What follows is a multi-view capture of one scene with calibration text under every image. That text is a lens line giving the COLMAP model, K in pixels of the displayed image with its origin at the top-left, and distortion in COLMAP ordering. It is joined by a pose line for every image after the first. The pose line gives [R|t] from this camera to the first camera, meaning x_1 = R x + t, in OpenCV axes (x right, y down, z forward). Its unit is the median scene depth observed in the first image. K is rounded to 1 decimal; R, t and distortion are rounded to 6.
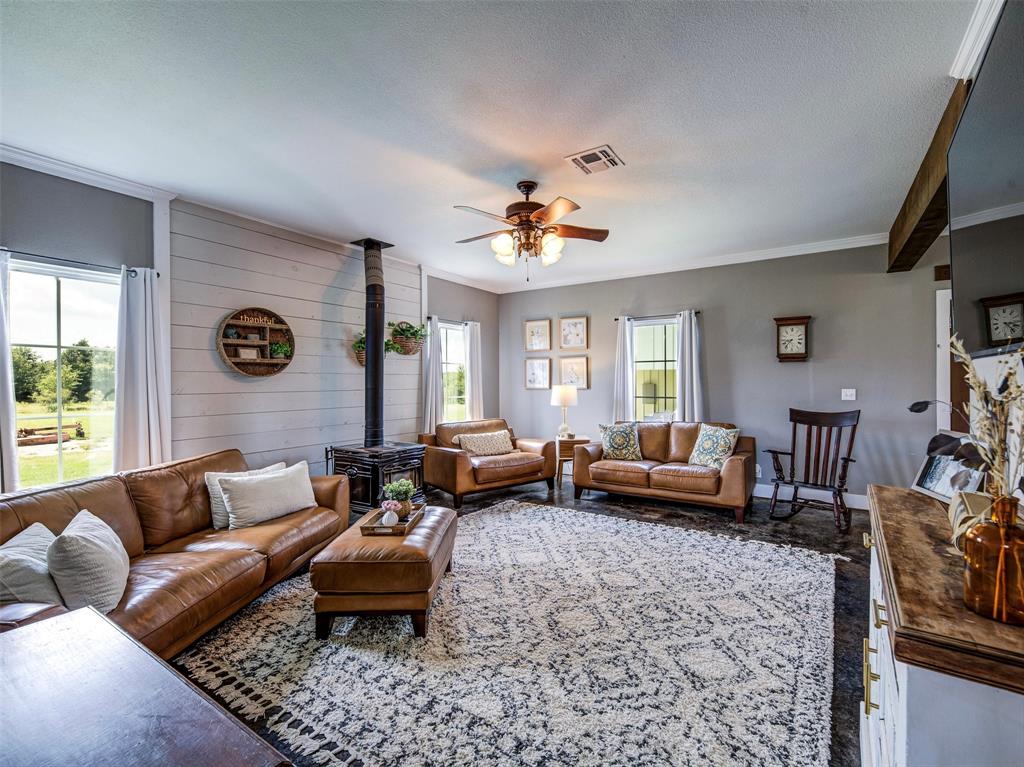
lens RADIAL K [[452.1, 0, 513.5], [0, 452.1, 384.0], [0, 0, 1]] dist [0.001946, 0.000170]
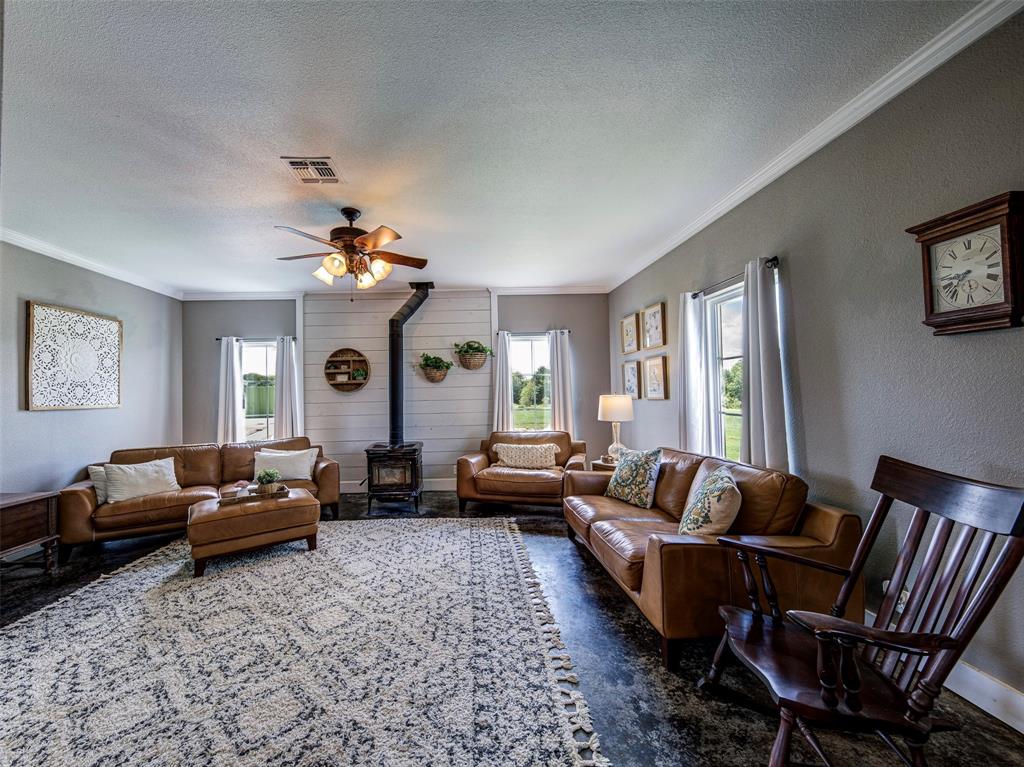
lens RADIAL K [[397.5, 0, 513.3], [0, 397.5, 383.0], [0, 0, 1]] dist [-0.008111, -0.001593]
pose [[0.582664, -0.029581, -0.812175, 0.893755], [0.016483, 0.999562, -0.024580, -0.005758], [0.812546, 0.000934, 0.582896, 0.688307]]
